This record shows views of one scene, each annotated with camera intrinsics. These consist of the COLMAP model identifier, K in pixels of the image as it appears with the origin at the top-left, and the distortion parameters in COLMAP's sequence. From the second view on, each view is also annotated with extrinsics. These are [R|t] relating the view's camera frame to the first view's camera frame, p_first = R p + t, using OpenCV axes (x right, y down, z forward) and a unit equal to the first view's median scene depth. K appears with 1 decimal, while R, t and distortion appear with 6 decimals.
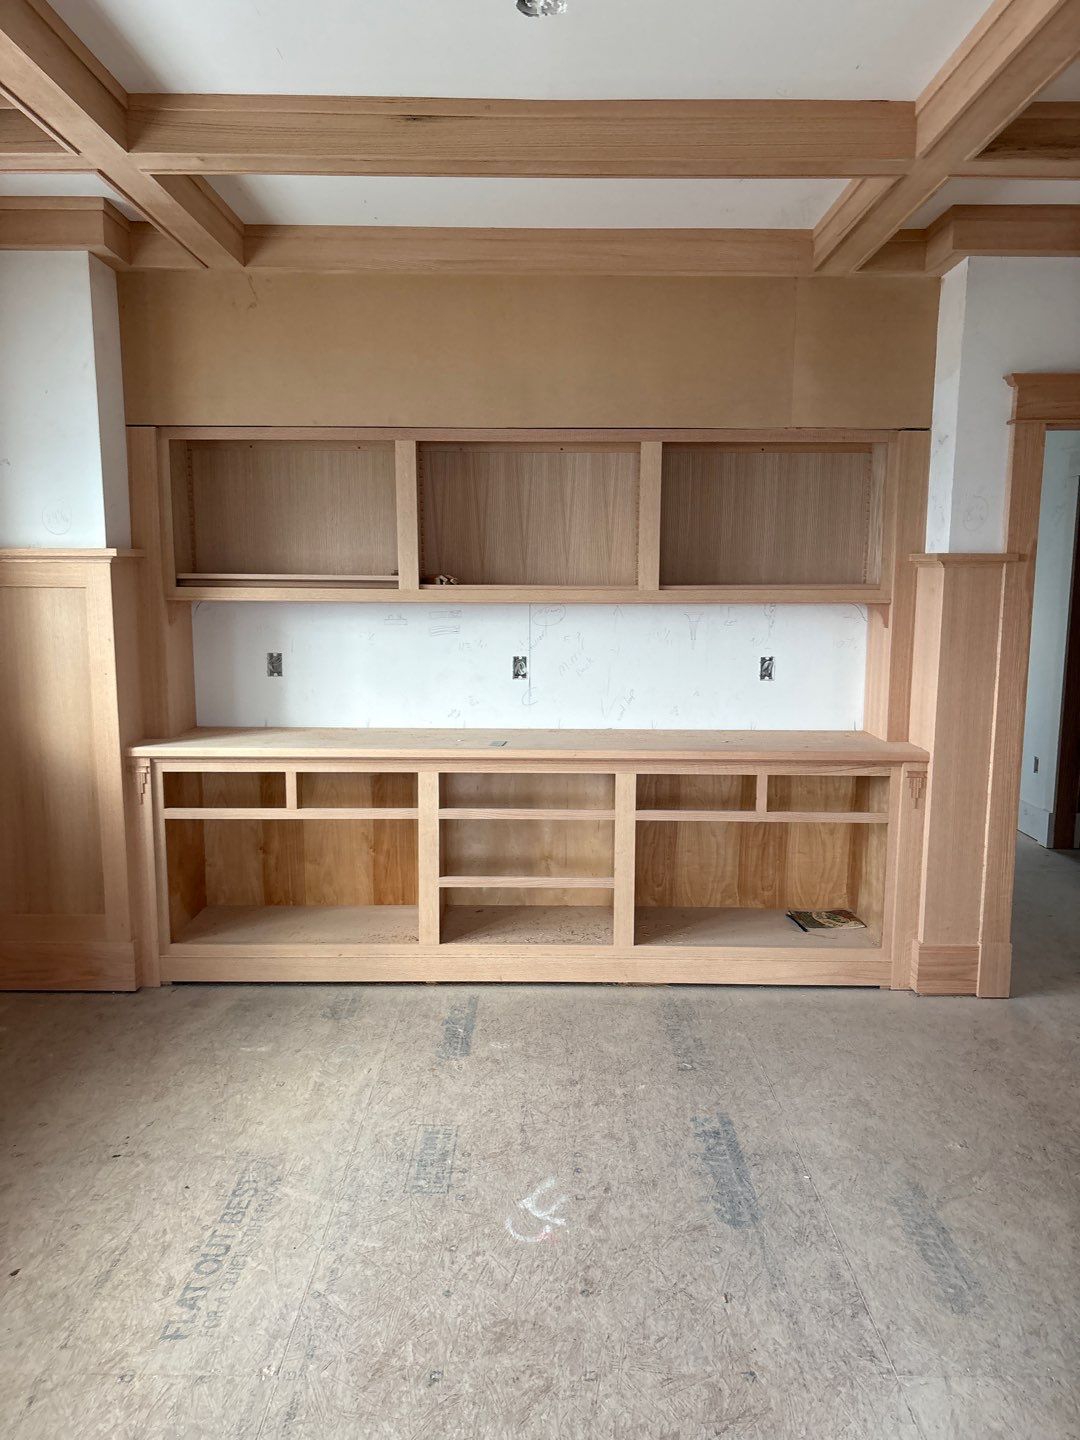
lens RADIAL K [[1132.9, 0, 527.1], [0, 1132.9, 722.3], [0, 0, 1]] dist [0.033869, -0.045417]
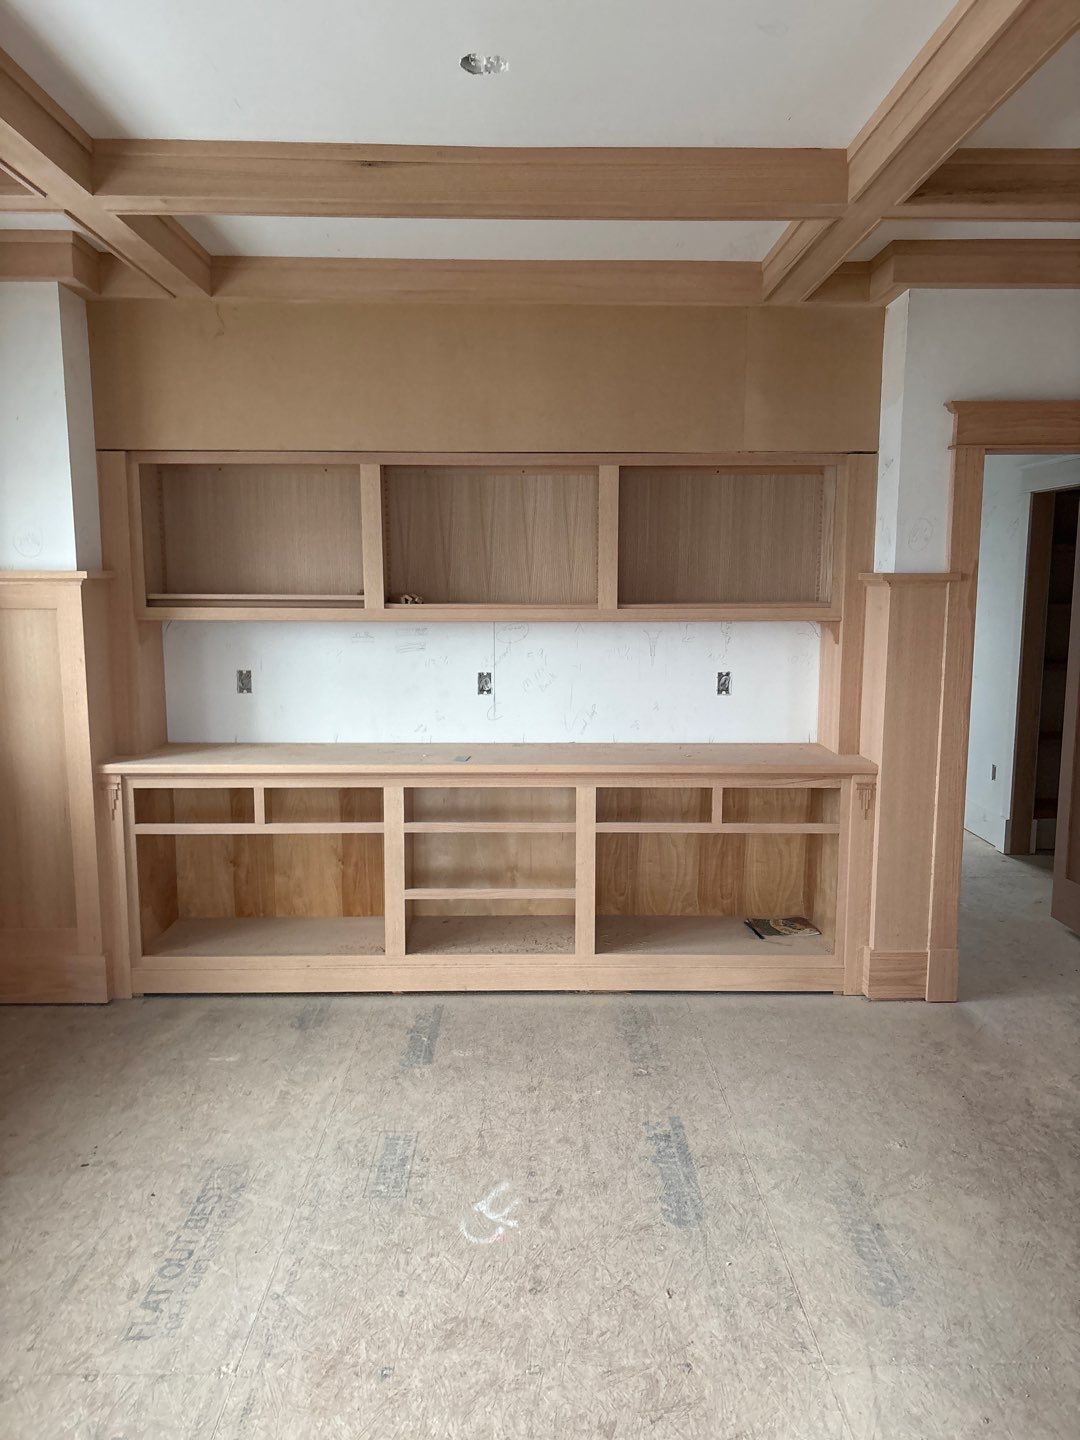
lens RADIAL K [[1132.9, 0, 530.1], [0, 1132.9, 718.2], [0, 0, 1]] dist [0.033869, -0.045417]
pose [[0.999857, -0.005511, 0.015994, 0.020512], [0.005622, 0.999961, -0.006879, -0.010533], [-0.015956, 0.006968, 0.999848, -0.029382]]
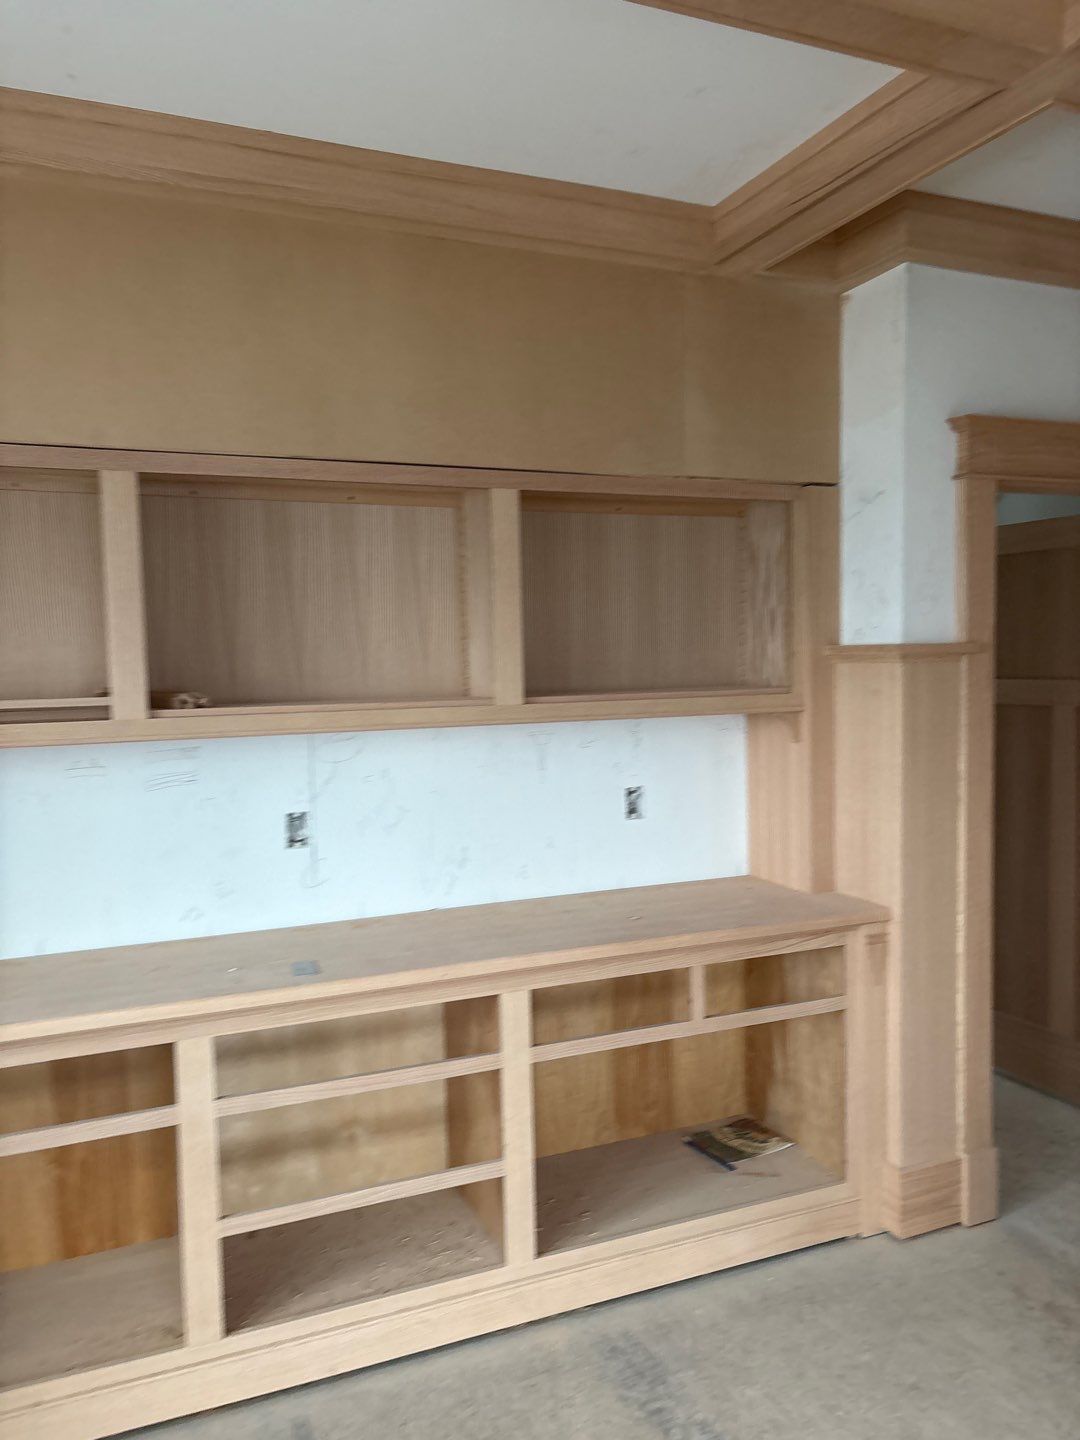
lens RADIAL K [[1132.9, 0, 535.5], [0, 1132.9, 713.8], [0, 0, 1]] dist [0.033869, -0.045417]
pose [[0.915863, -0.042747, 0.399209, -0.152358], [0.076759, 0.994618, -0.069598, -0.065437], [-0.394085, 0.094385, 0.914214, 0.392395]]
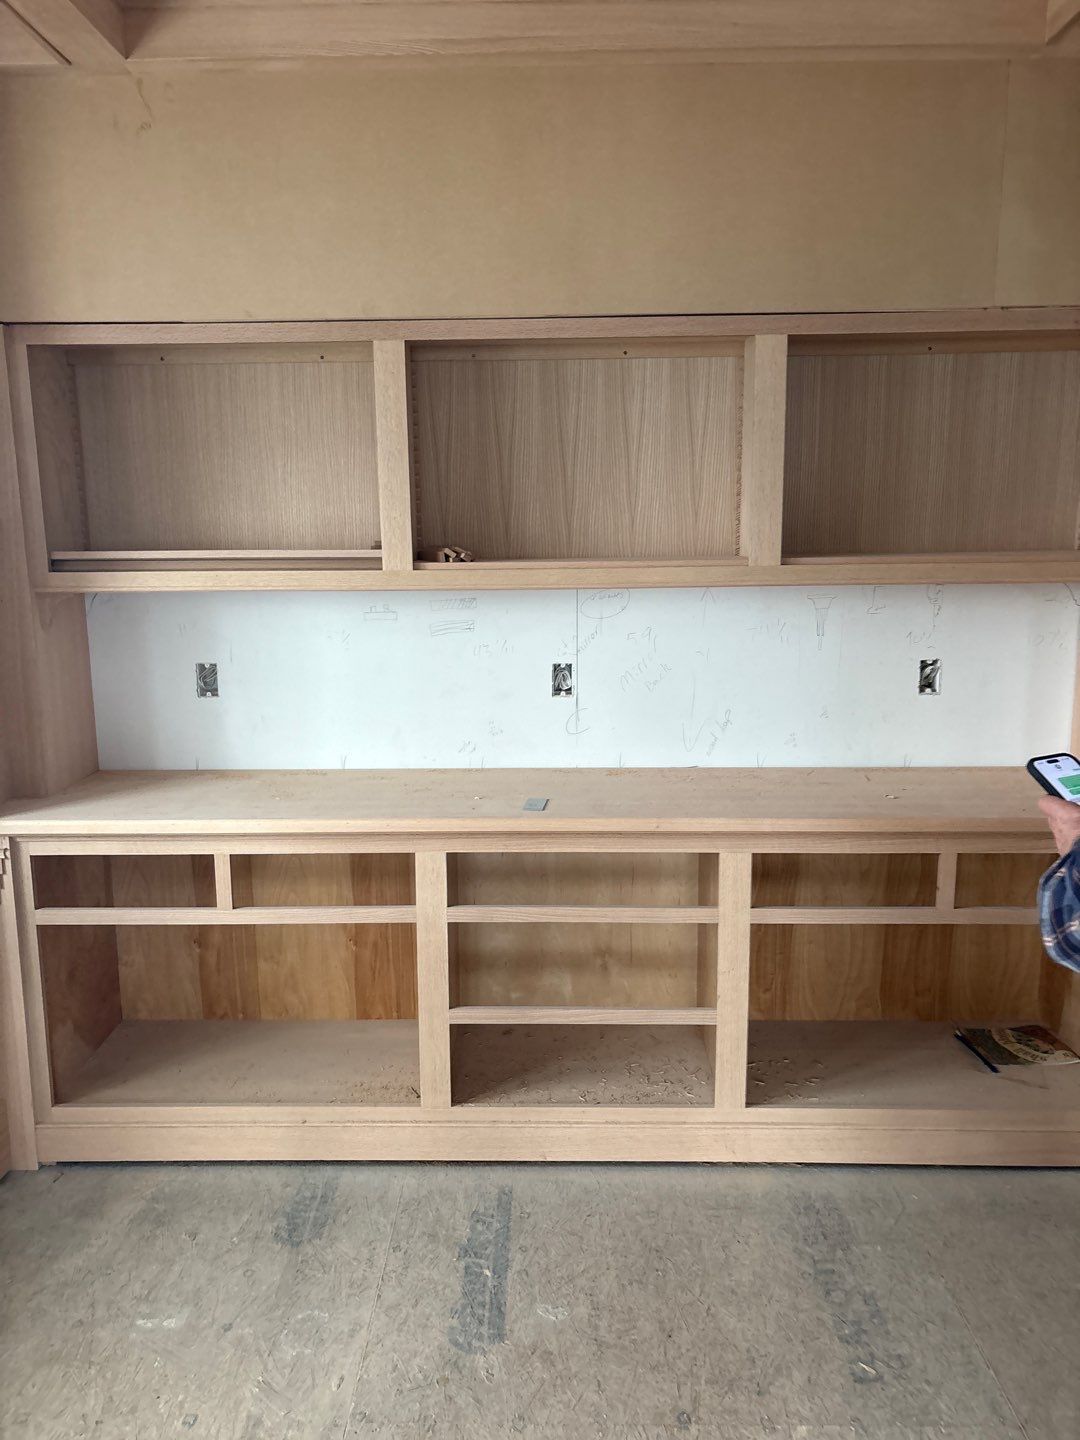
lens RADIAL K [[1132.9, 0, 500.1], [0, 1132.9, 721.3], [0, 0, 1]] dist [0.033869, -0.045417]
pose [[0.999515, -0.010774, -0.029227, -0.027438], [0.012007, 0.999031, 0.042342, -0.058820], [0.028742, -0.042672, 0.998676, 0.350882]]
